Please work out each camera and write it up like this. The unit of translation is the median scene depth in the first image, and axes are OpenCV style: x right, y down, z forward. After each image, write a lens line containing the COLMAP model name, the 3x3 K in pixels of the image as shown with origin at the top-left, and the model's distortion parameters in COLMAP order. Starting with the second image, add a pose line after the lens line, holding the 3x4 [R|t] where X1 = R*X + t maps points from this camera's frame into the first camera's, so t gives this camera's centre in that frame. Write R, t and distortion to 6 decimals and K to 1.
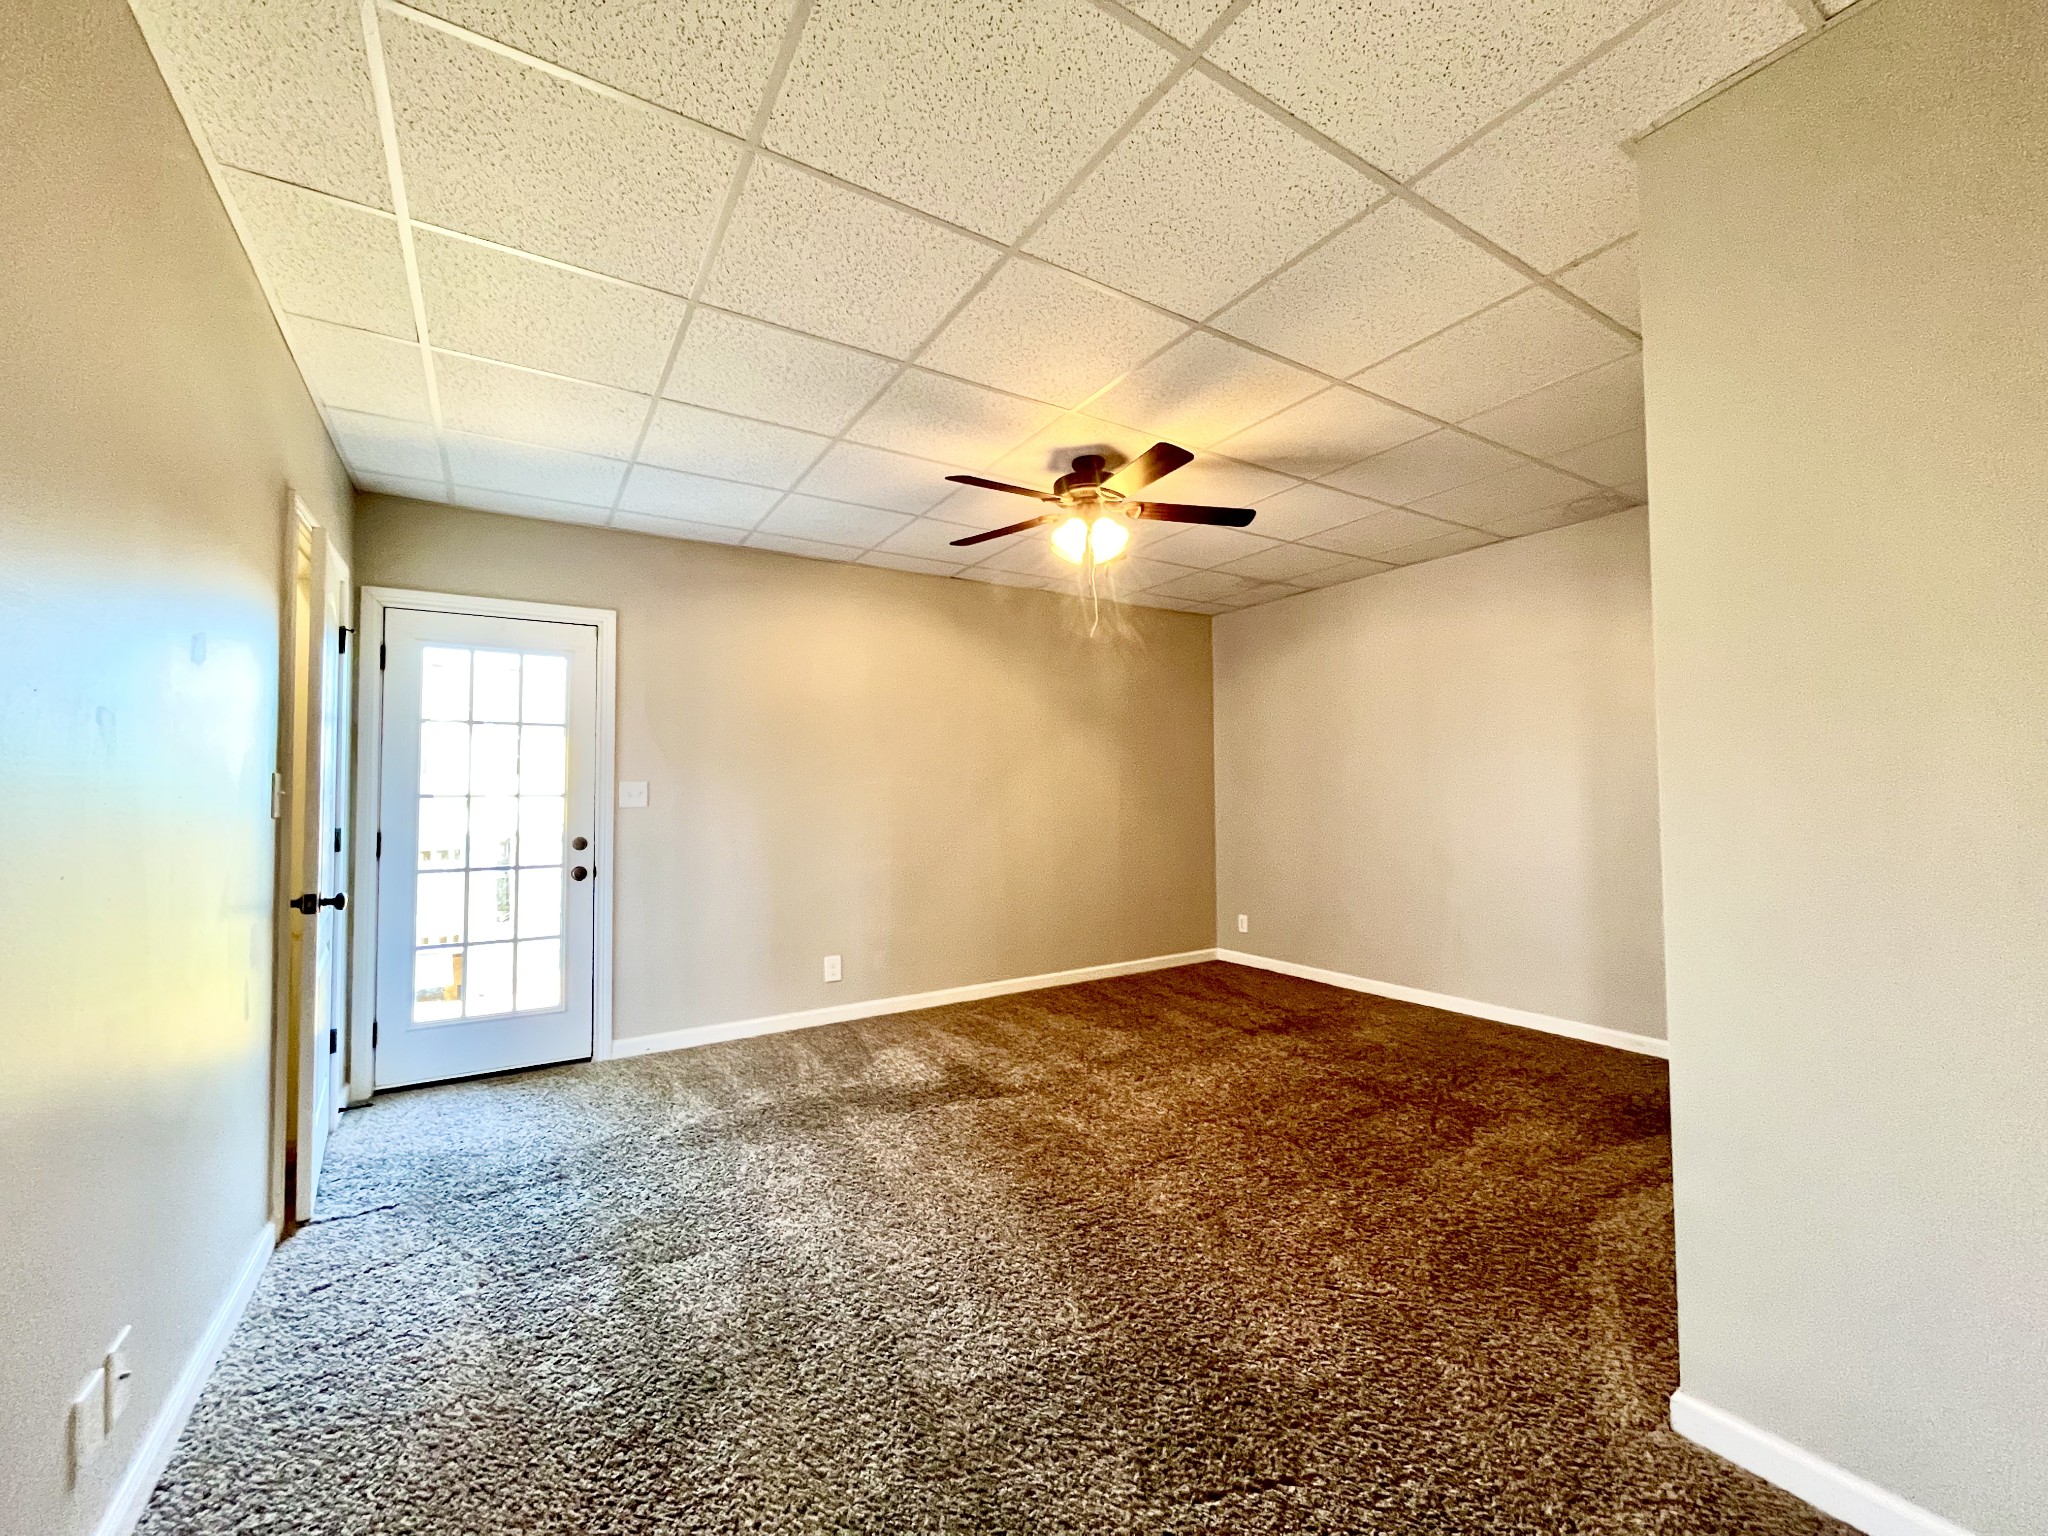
lens RADIAL K [[826.6, 0, 1024.0], [0, 826.6, 768.0], [0, 0, 1]] dist [-0.001802, -0.000673]
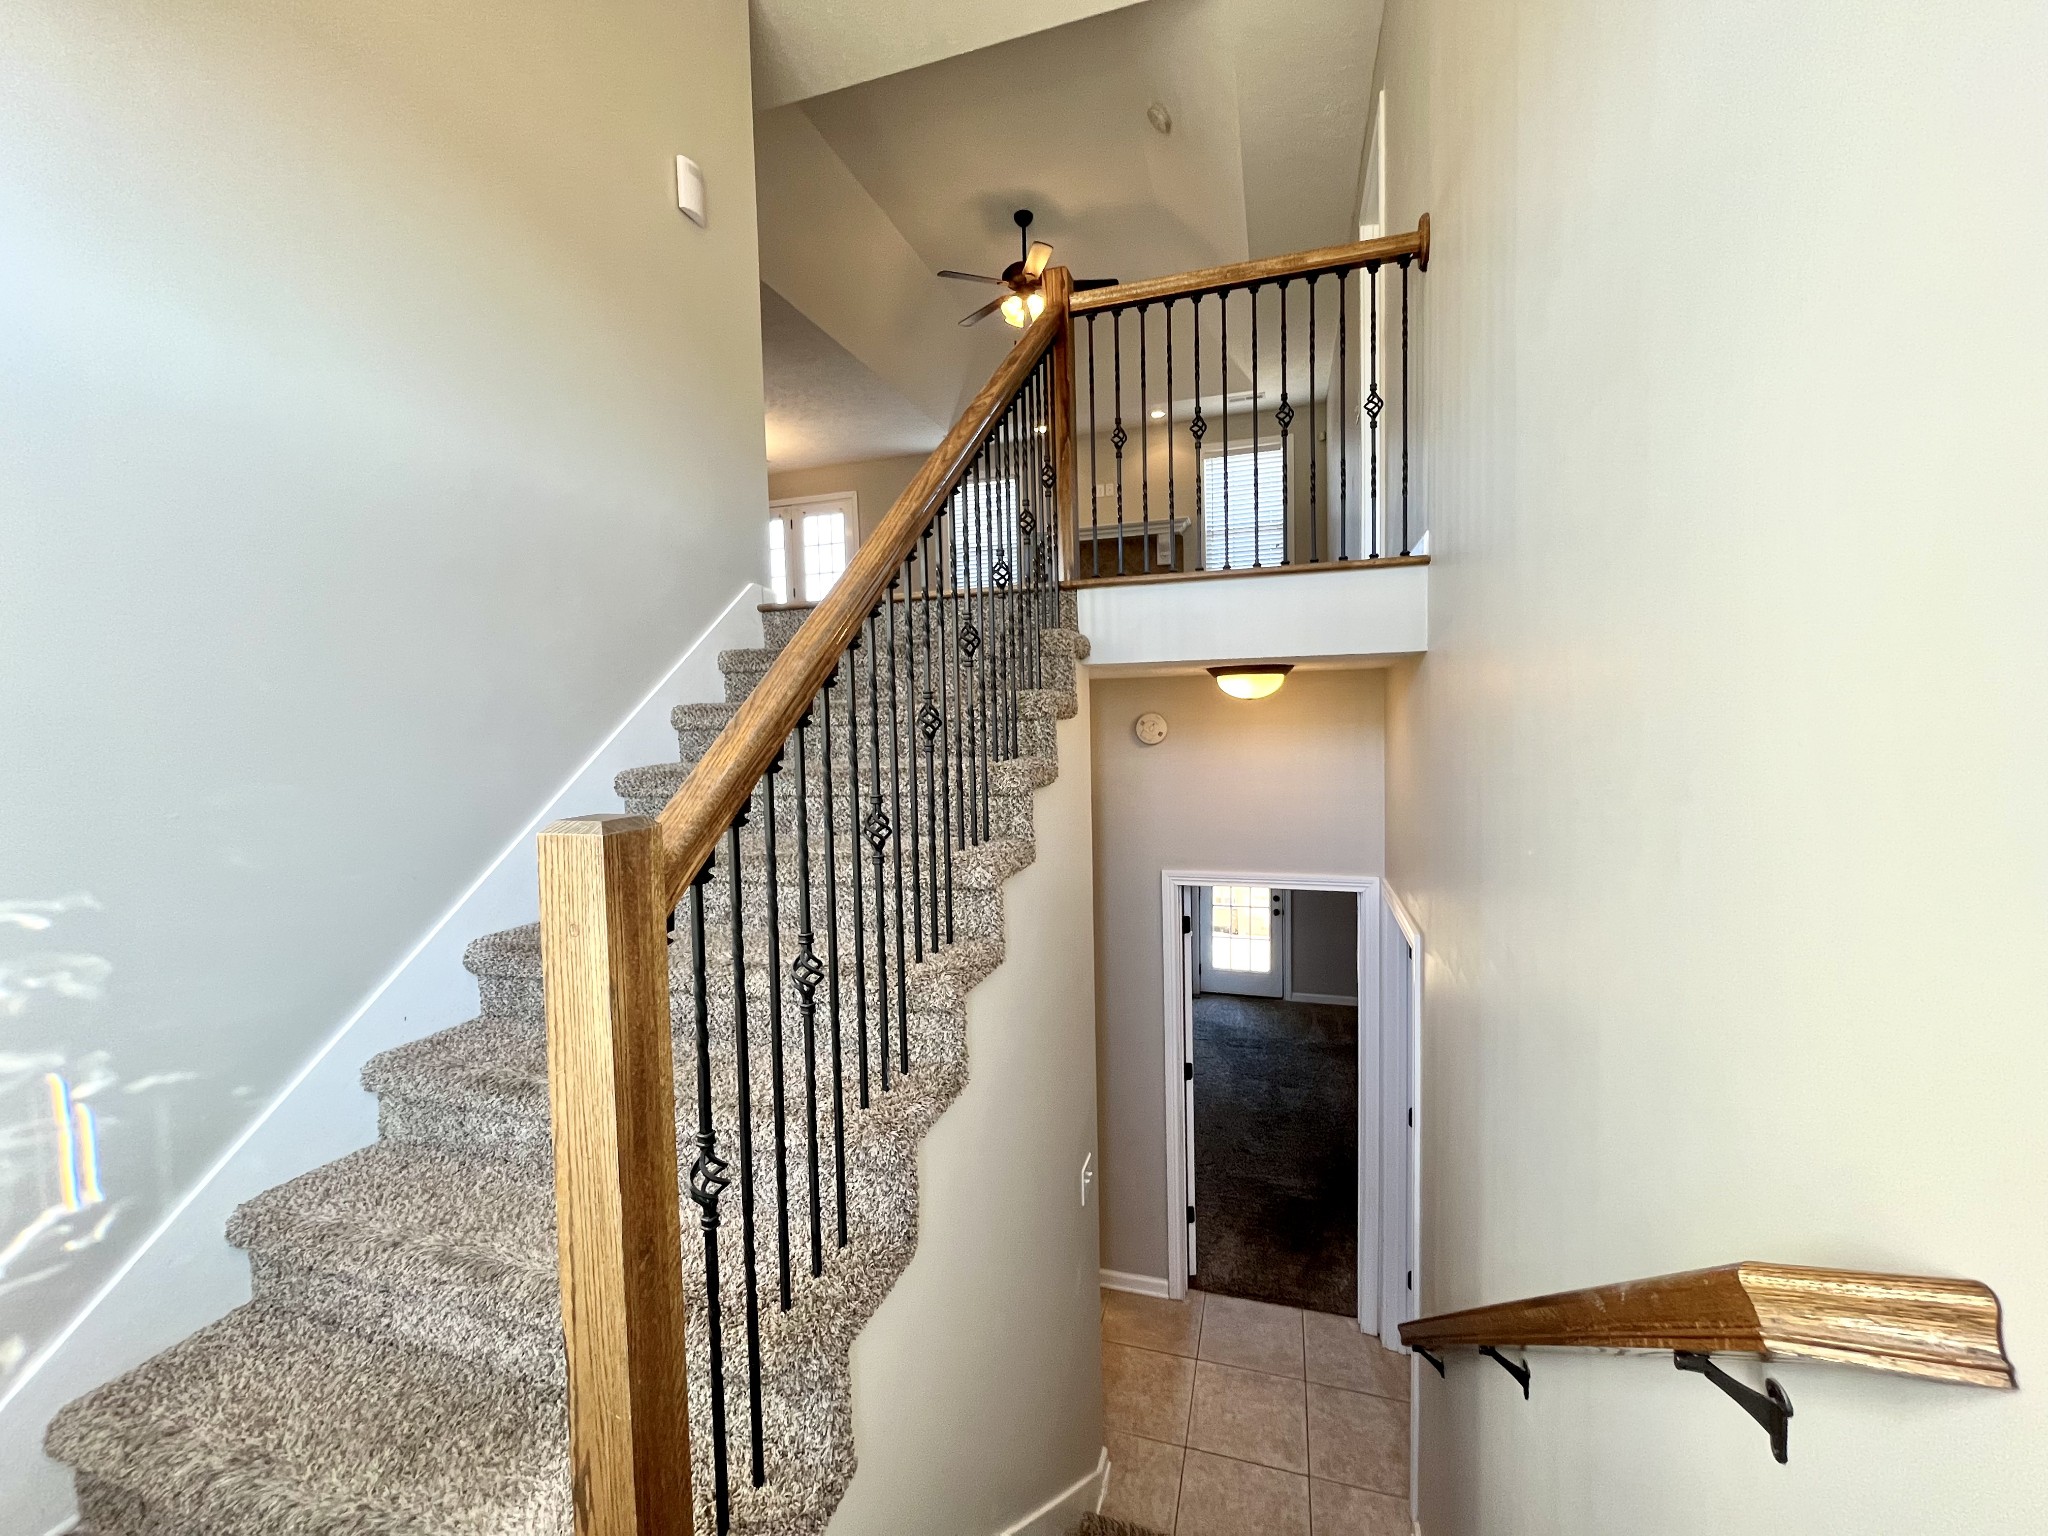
lens RADIAL K [[826.6, 0, 1024.0], [0, 826.6, 768.0], [0, 0, 1]] dist [-0.001802, -0.000673]
pose [[0.653313, 0.044060, -0.755805, 0.665796], [0.038820, 0.995042, 0.091562, -0.489316], [0.756092, -0.089159, 0.648363, -0.884464]]
